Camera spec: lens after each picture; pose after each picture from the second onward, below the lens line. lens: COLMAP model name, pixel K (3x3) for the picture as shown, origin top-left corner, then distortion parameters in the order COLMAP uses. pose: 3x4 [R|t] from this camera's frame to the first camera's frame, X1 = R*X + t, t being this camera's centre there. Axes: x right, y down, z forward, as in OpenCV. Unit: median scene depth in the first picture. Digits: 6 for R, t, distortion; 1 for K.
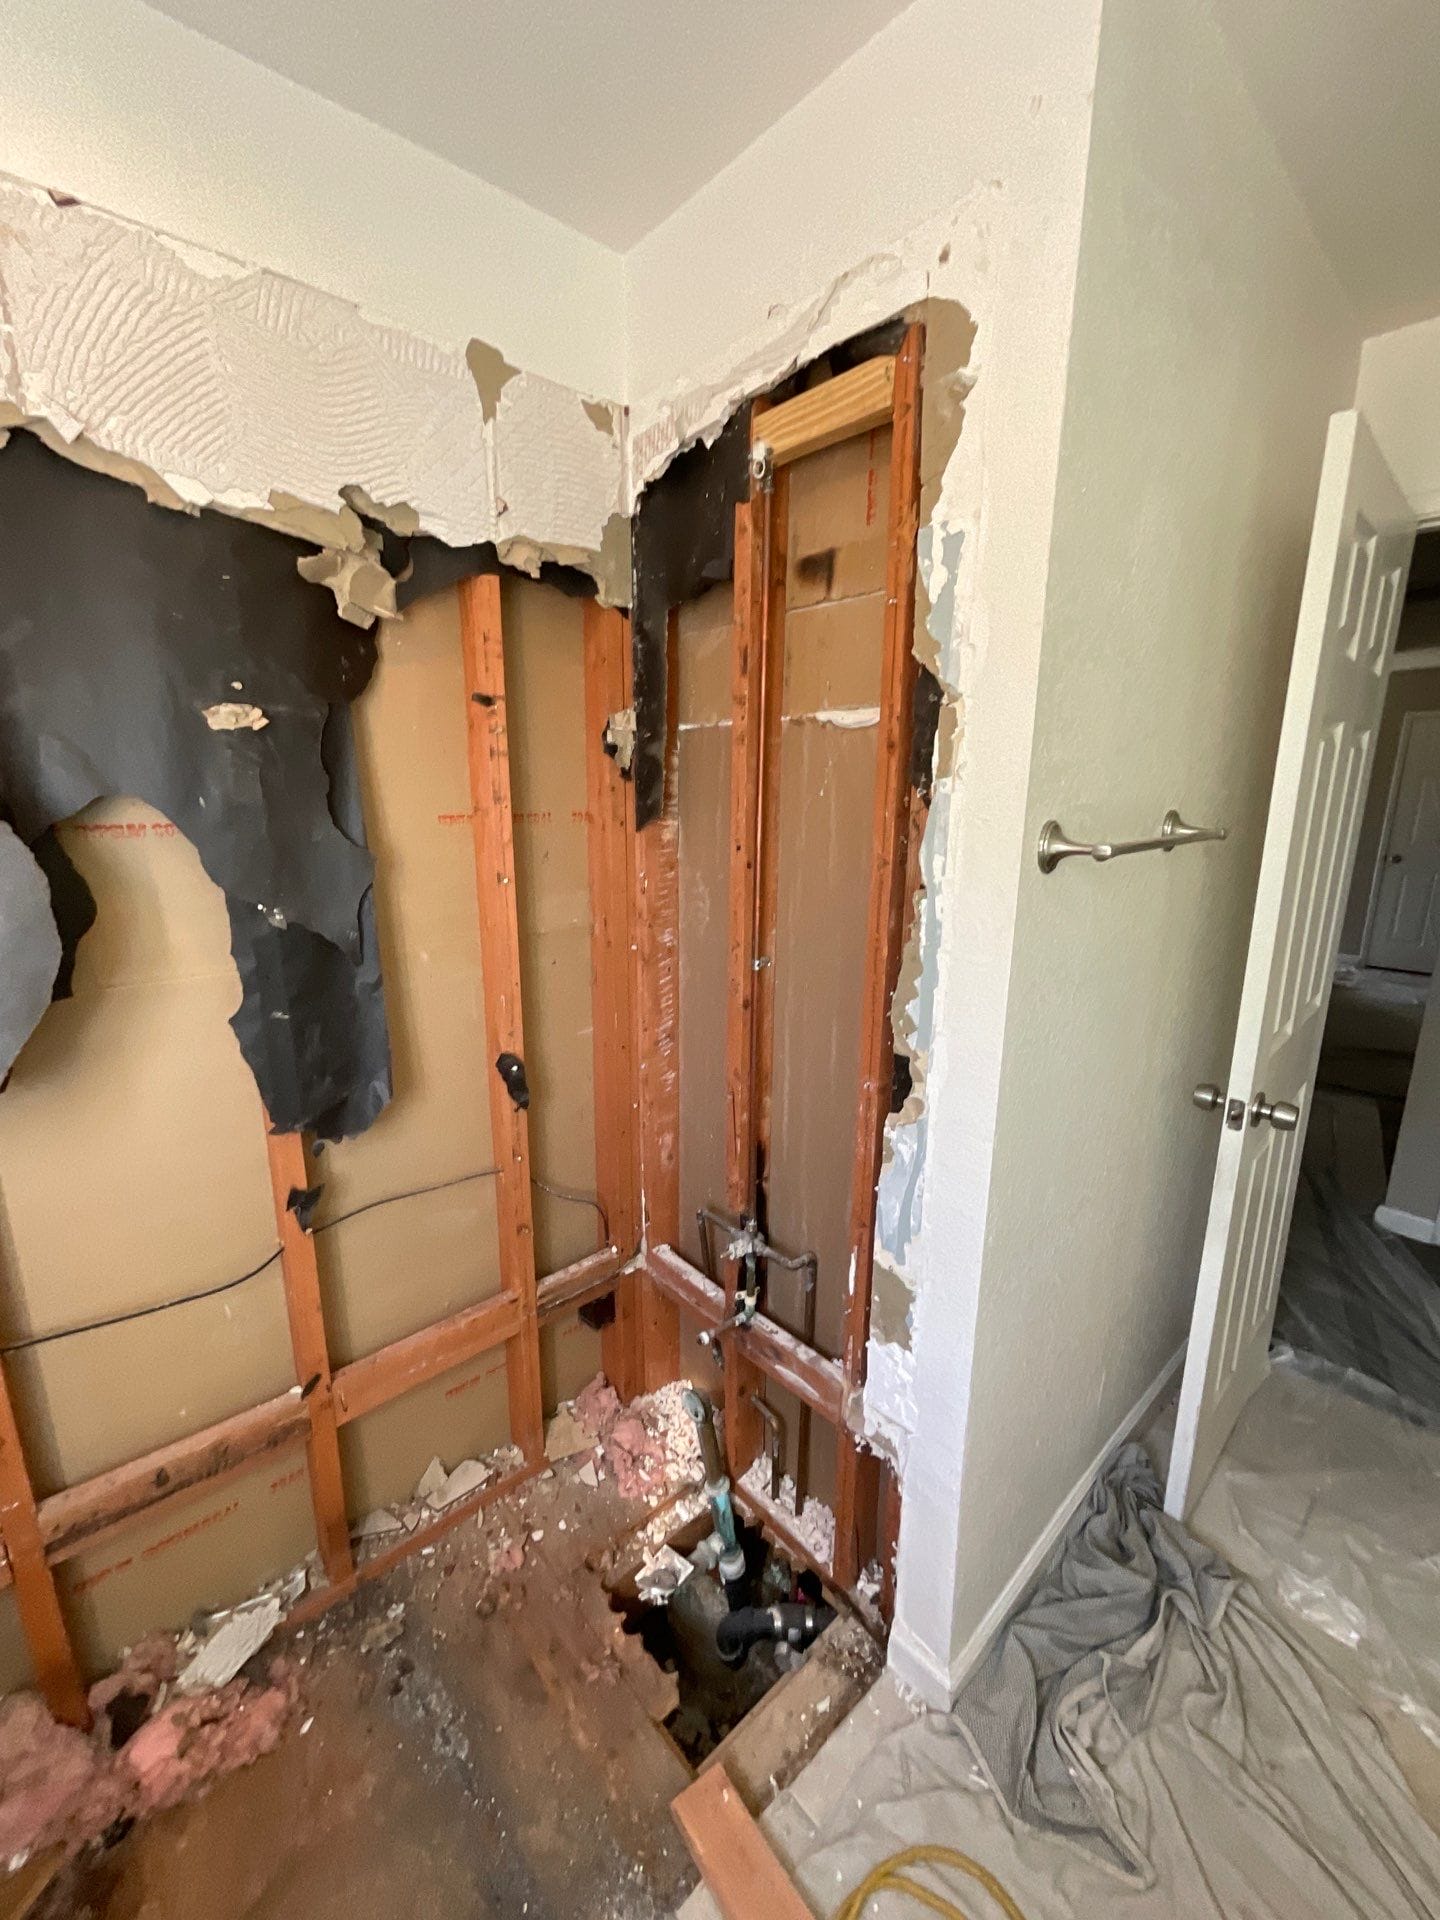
lens RADIAL K [[775.9, 0, 718.9], [0, 775.9, 960.0], [0, 0, 1]] dist [-0.001575, 0.001263]
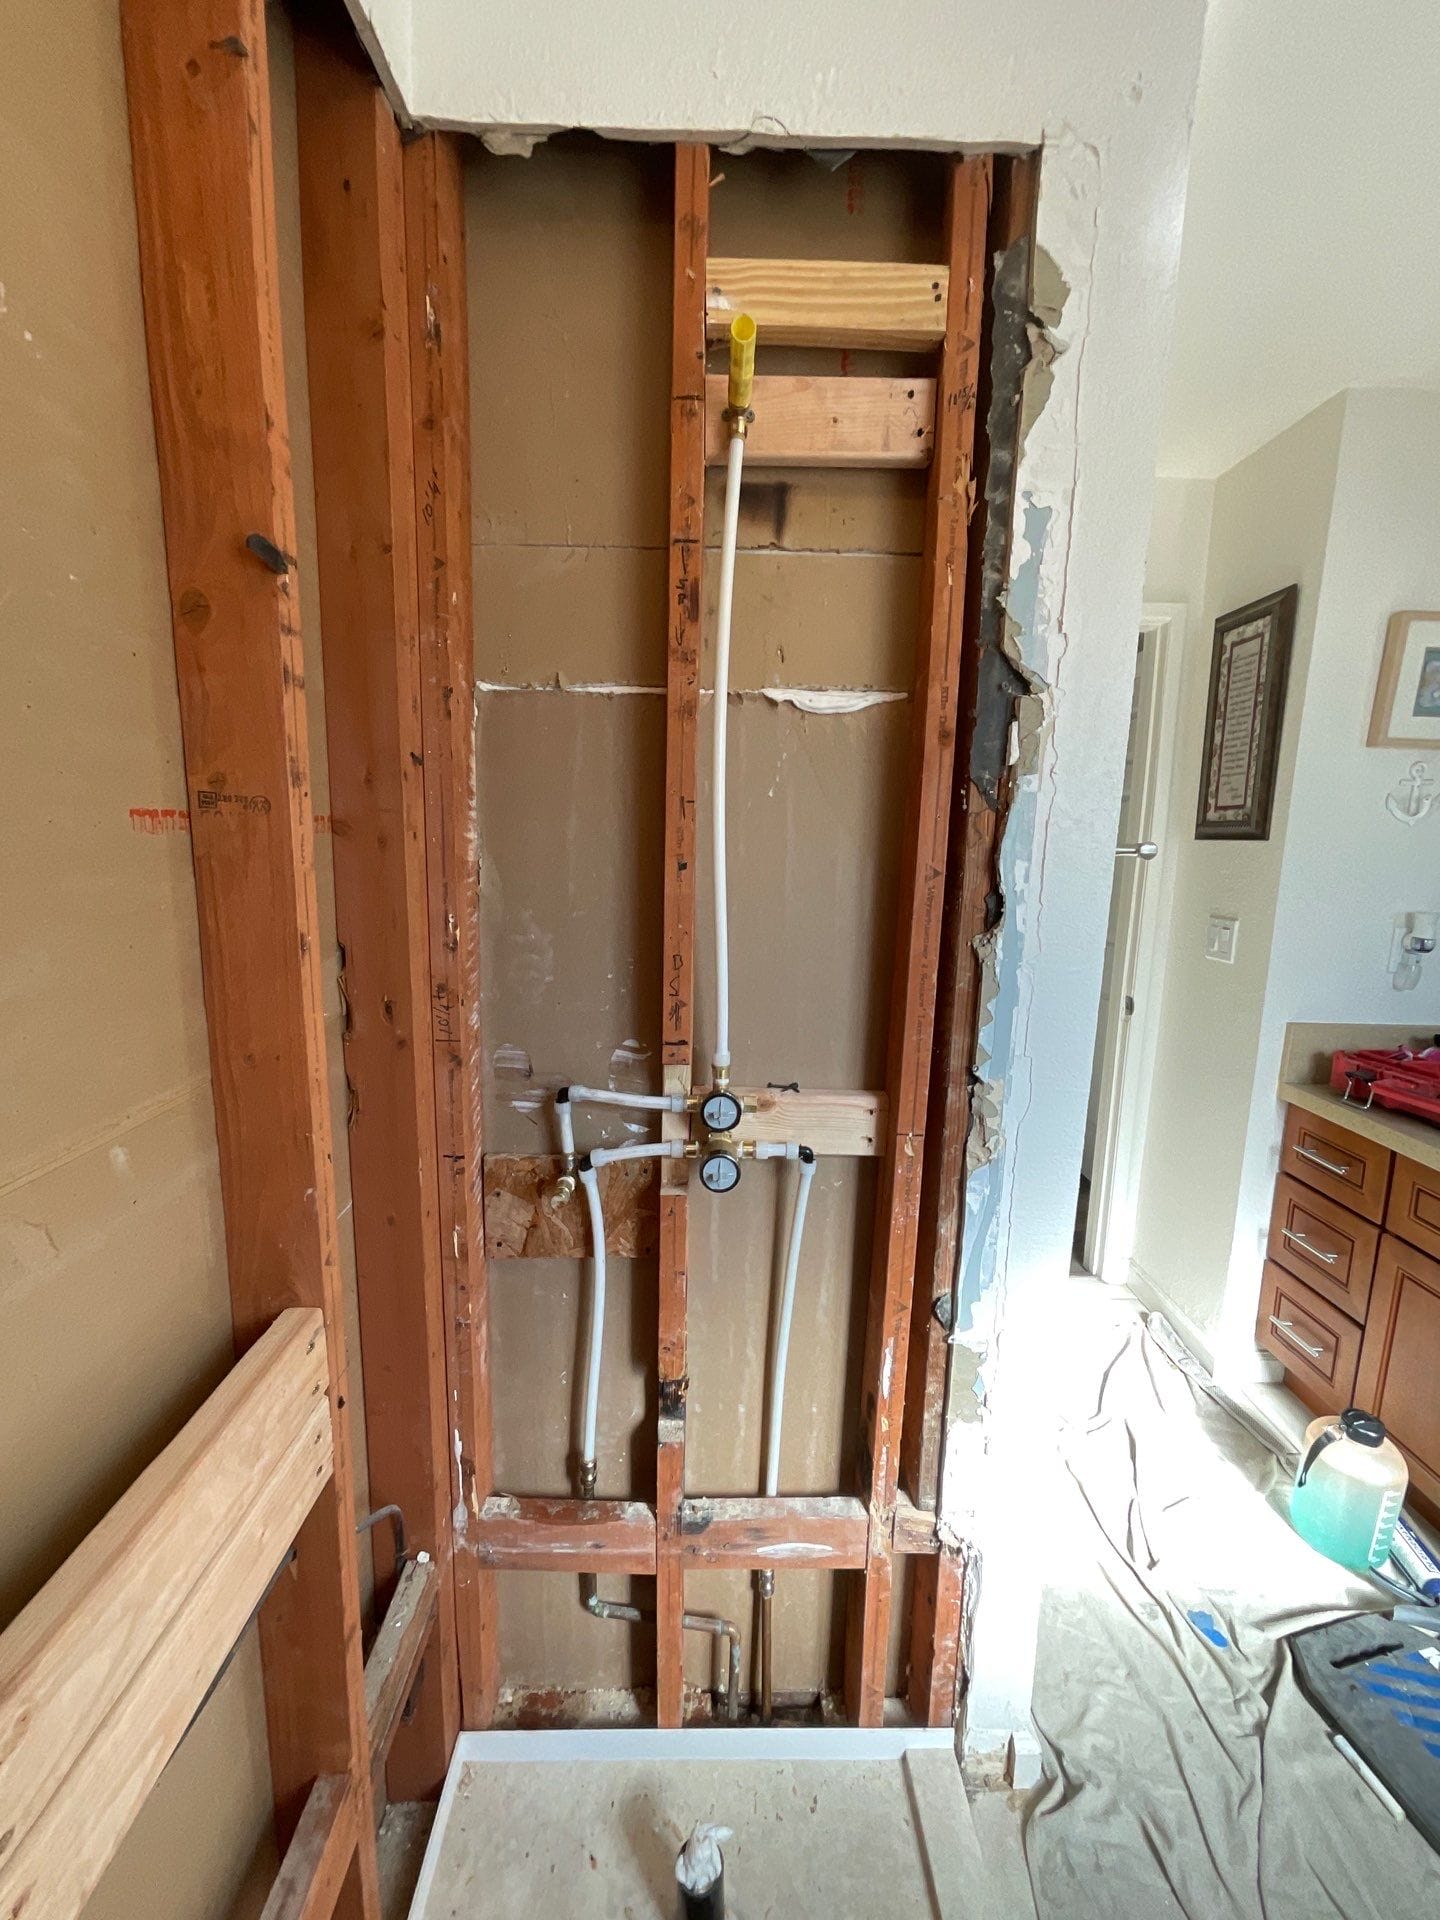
lens RADIAL K [[775.9, 0, 719.9], [0, 775.9, 963.5], [0, 0, 1]] dist [-0.001575, 0.001263]
pose [[0.646167, -0.118082, 0.754006, -0.490726], [0.150747, 0.988241, 0.025578, -0.070996], [-0.748160, 0.097137, 0.656369, 0.522267]]
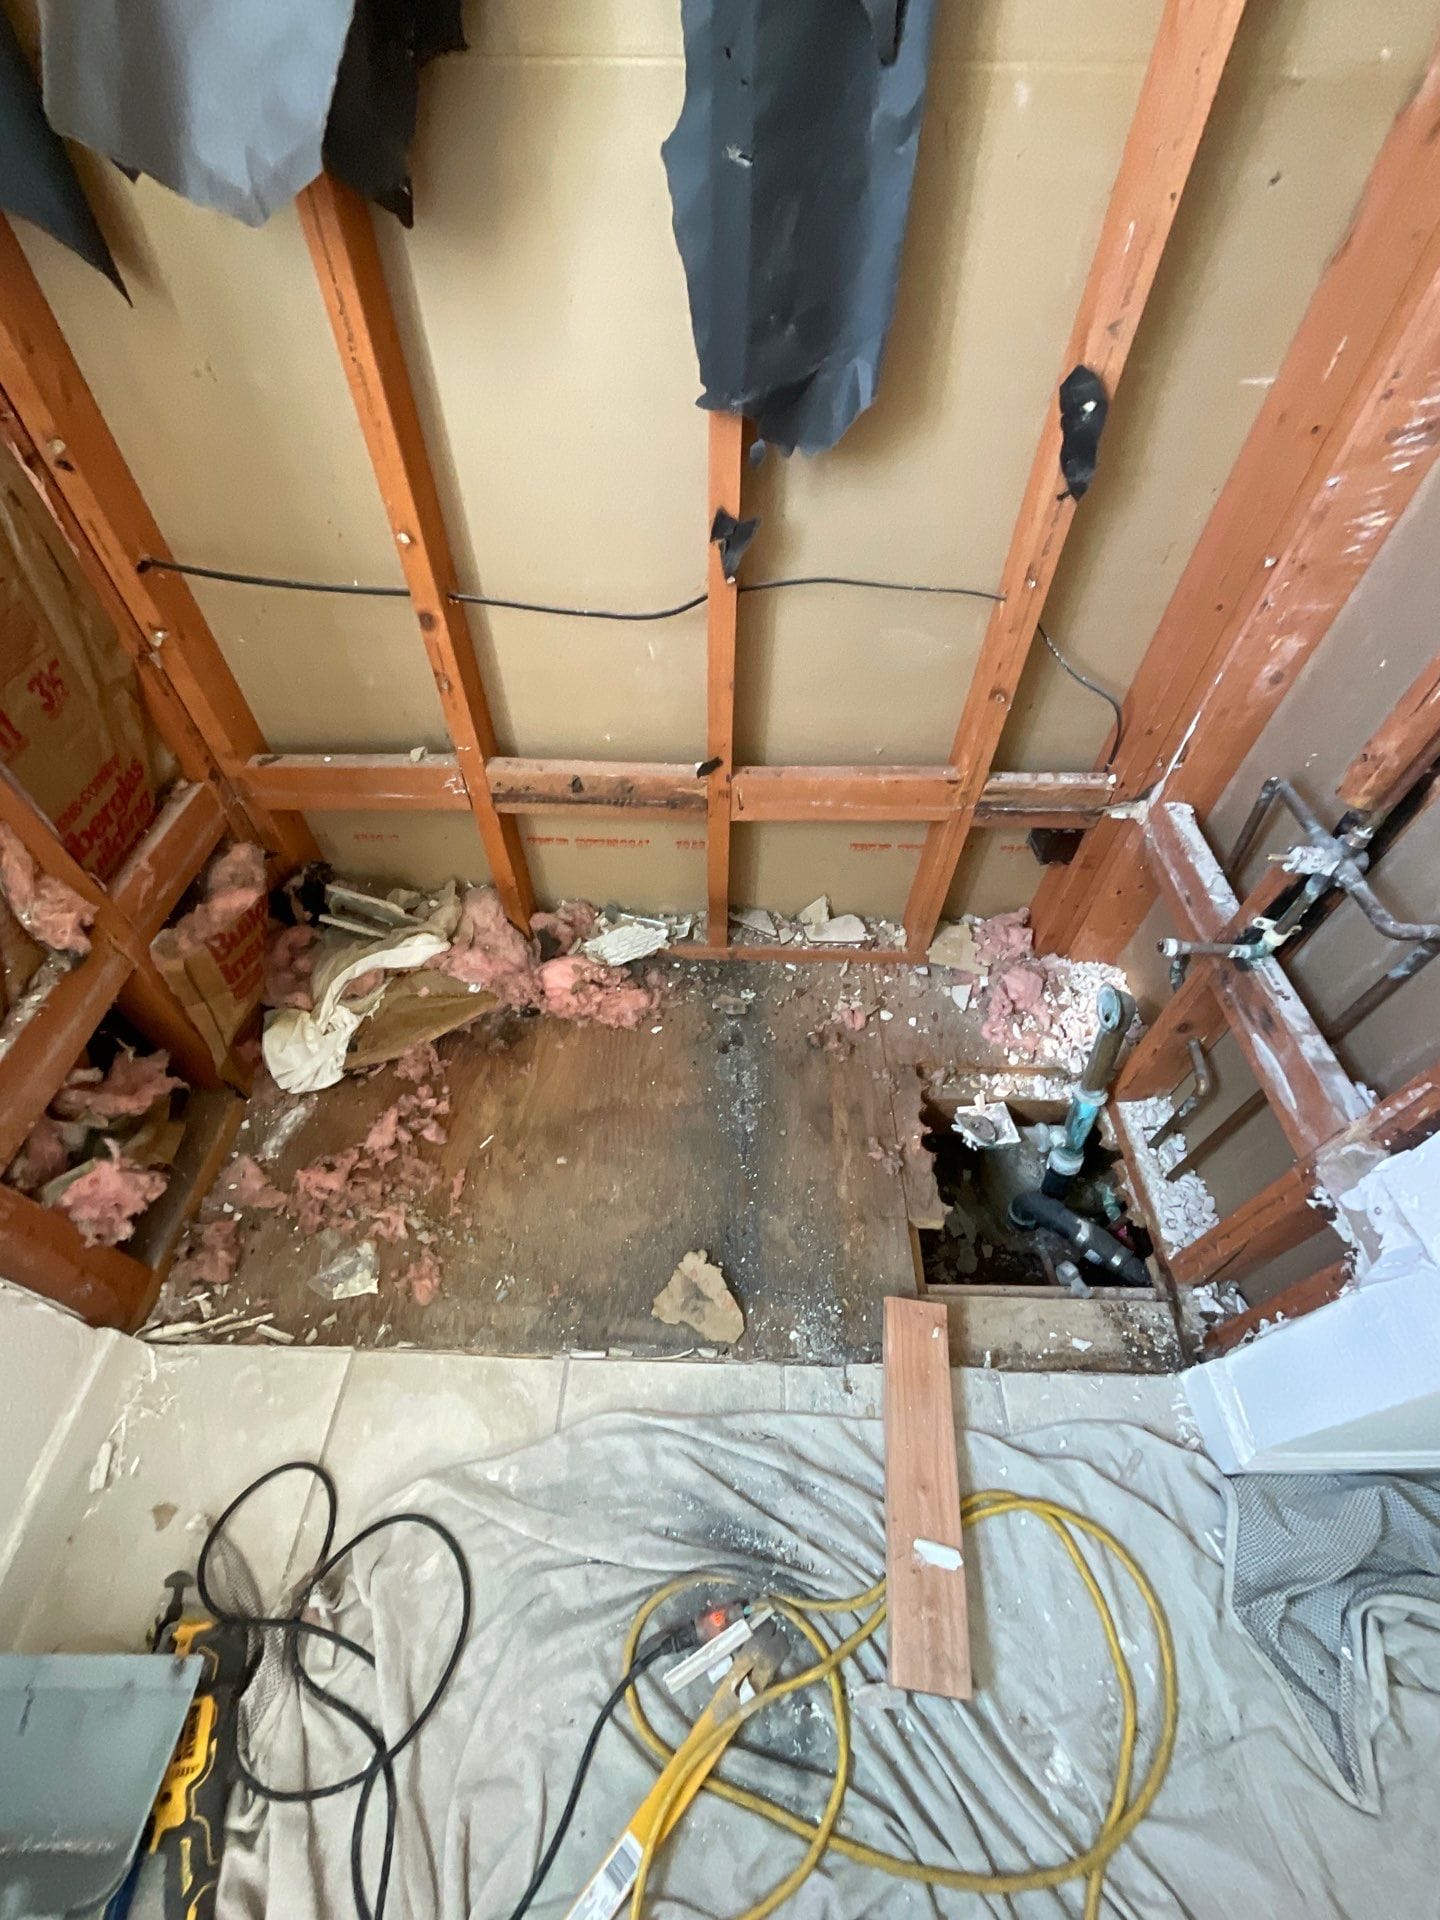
lens RADIAL K [[775.9, 0, 721.1], [0, 775.9, 960.8], [0, 0, 1]] dist [-0.001575, 0.001263]
pose [[0.736751, 0.520283, -0.431861, -0.009204], [-0.157141, 0.752953, 0.639037, 0.130561], [0.657651, -0.402948, 0.636497, 0.319214]]
